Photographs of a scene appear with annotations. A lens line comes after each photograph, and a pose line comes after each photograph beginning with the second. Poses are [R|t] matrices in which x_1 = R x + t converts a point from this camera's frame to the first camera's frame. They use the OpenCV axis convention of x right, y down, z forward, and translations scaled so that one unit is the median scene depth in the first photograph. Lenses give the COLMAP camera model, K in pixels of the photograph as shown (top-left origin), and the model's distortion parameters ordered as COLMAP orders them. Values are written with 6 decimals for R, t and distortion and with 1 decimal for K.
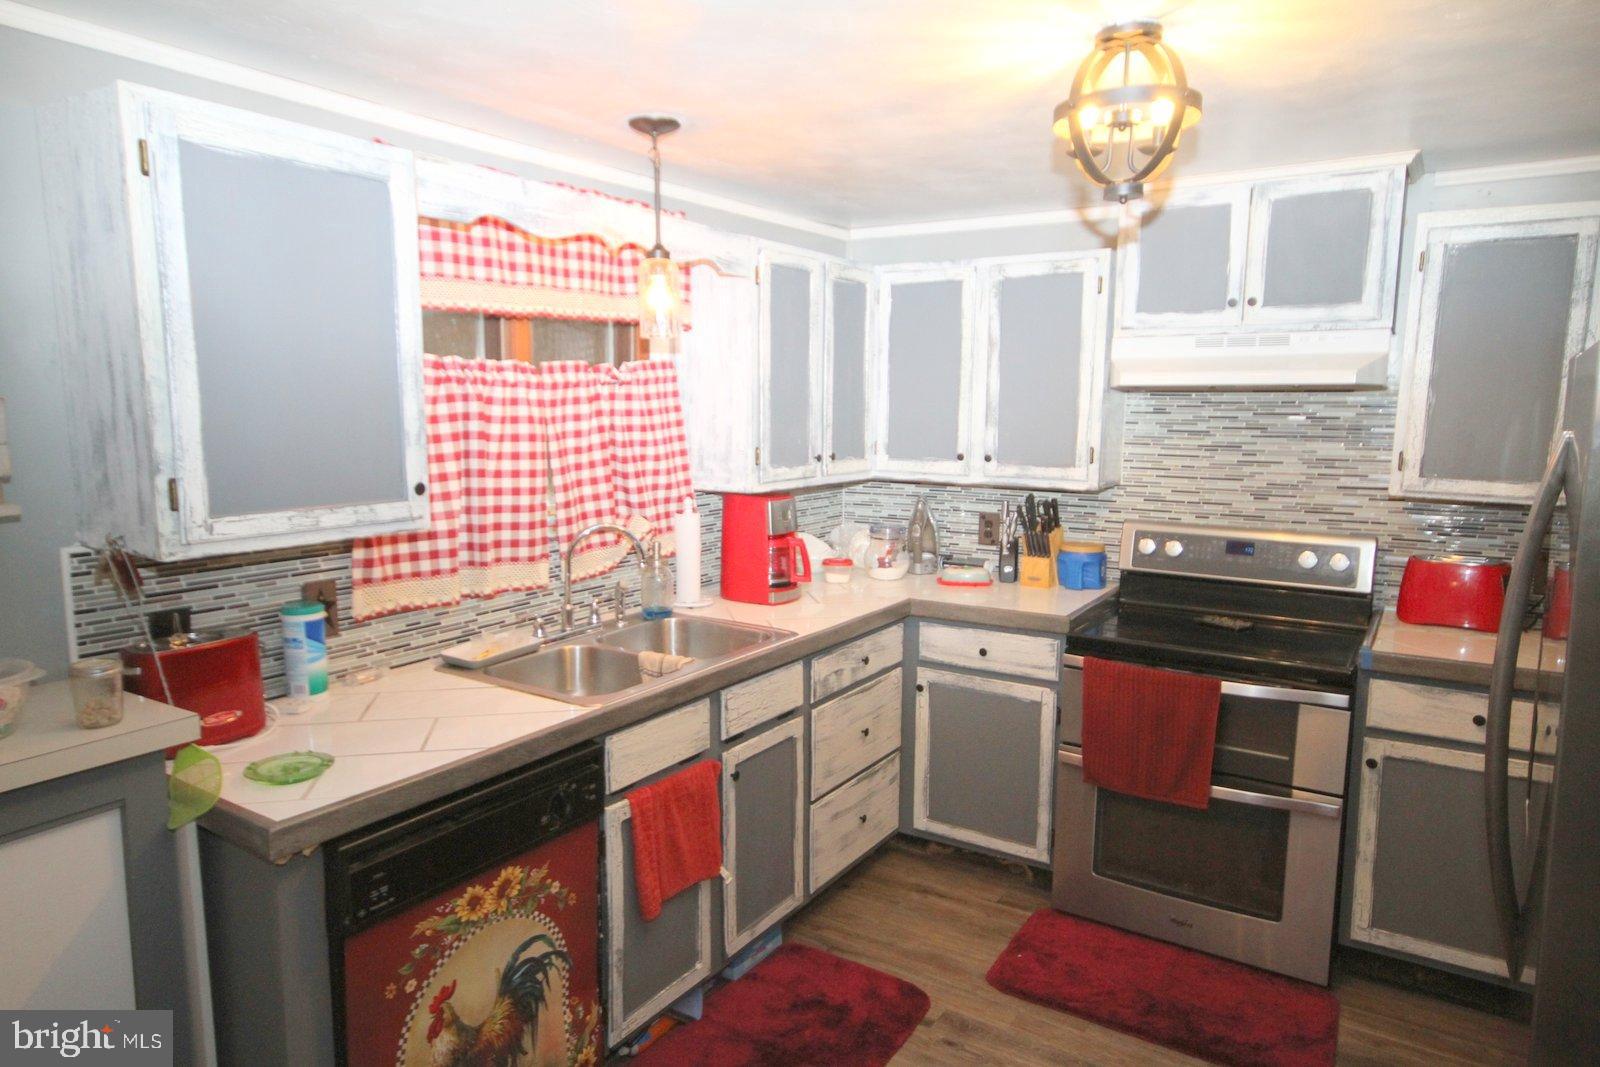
lens RADIAL K [[1004.5, 0, 789.2], [0, 1004.5, 556.7], [0, 0, 1]] dist [0.018004, 0.002556]
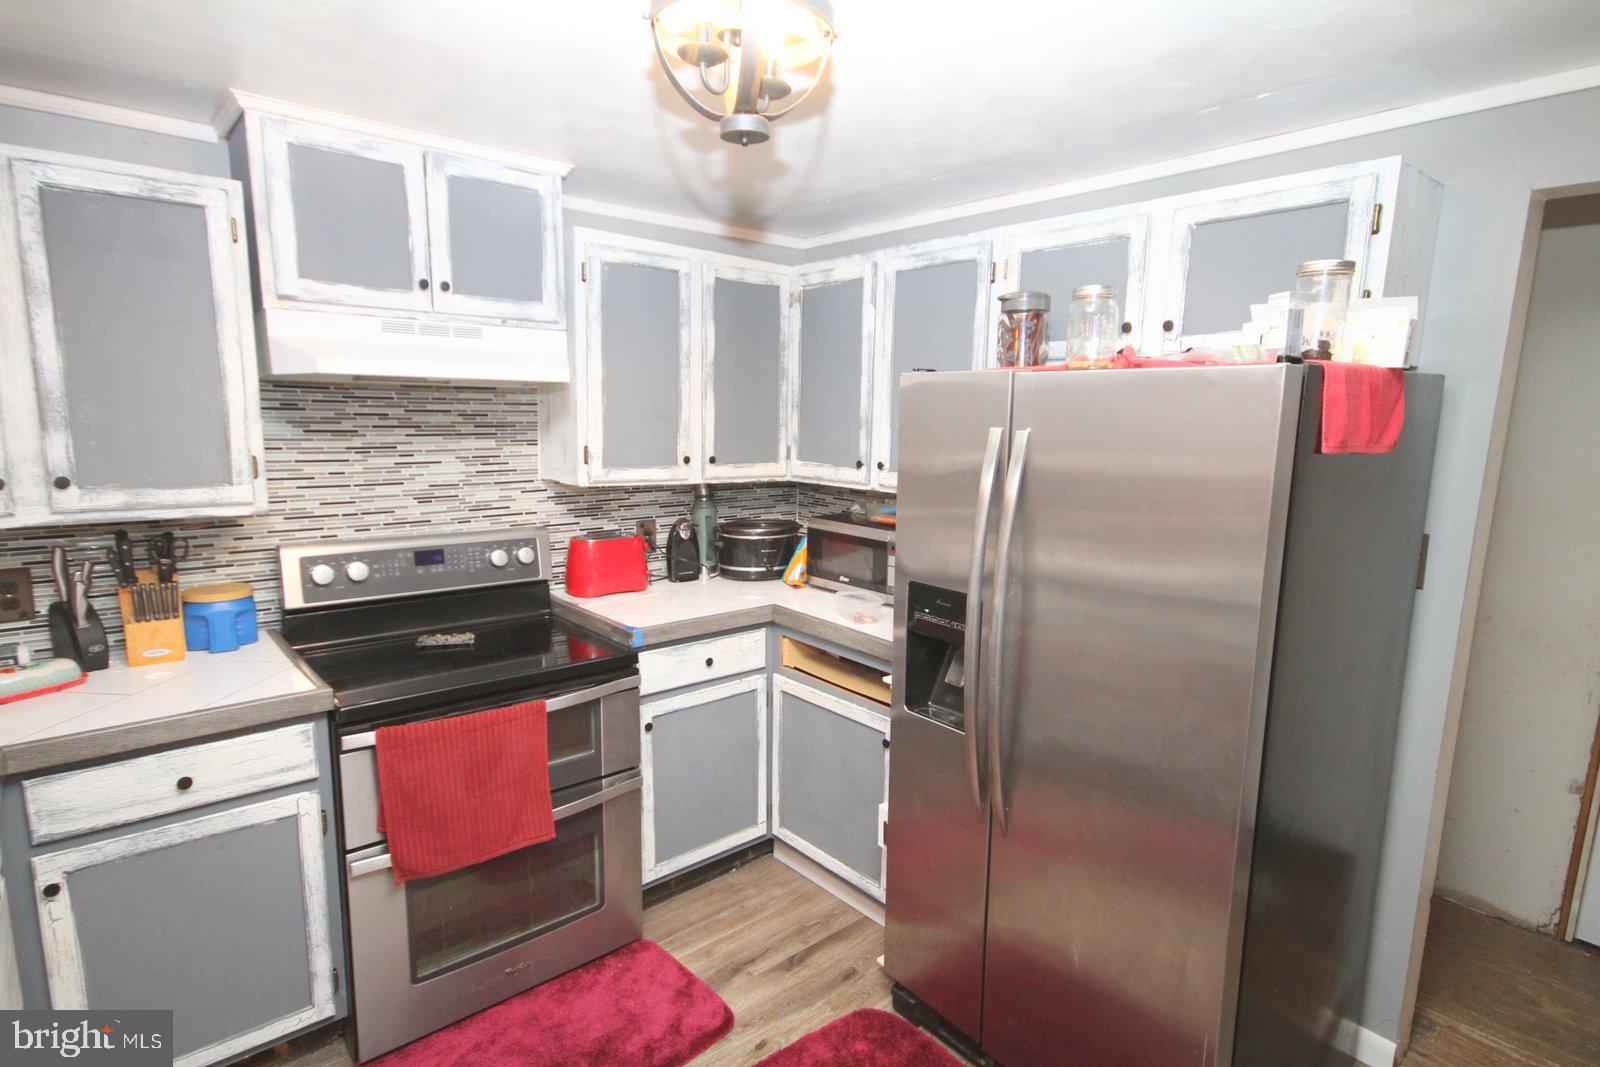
lens RADIAL K [[833.8, 0, 798.7], [0, 833.8, 553.7], [0, 0, 1]] dist [0.004954, 0.000995]
pose [[0.281160, -0.163227, 0.945678, -0.178796], [0.132821, 0.982564, 0.130104, -0.066635], [-0.950425, 0.089025, 0.297938, 0.456623]]
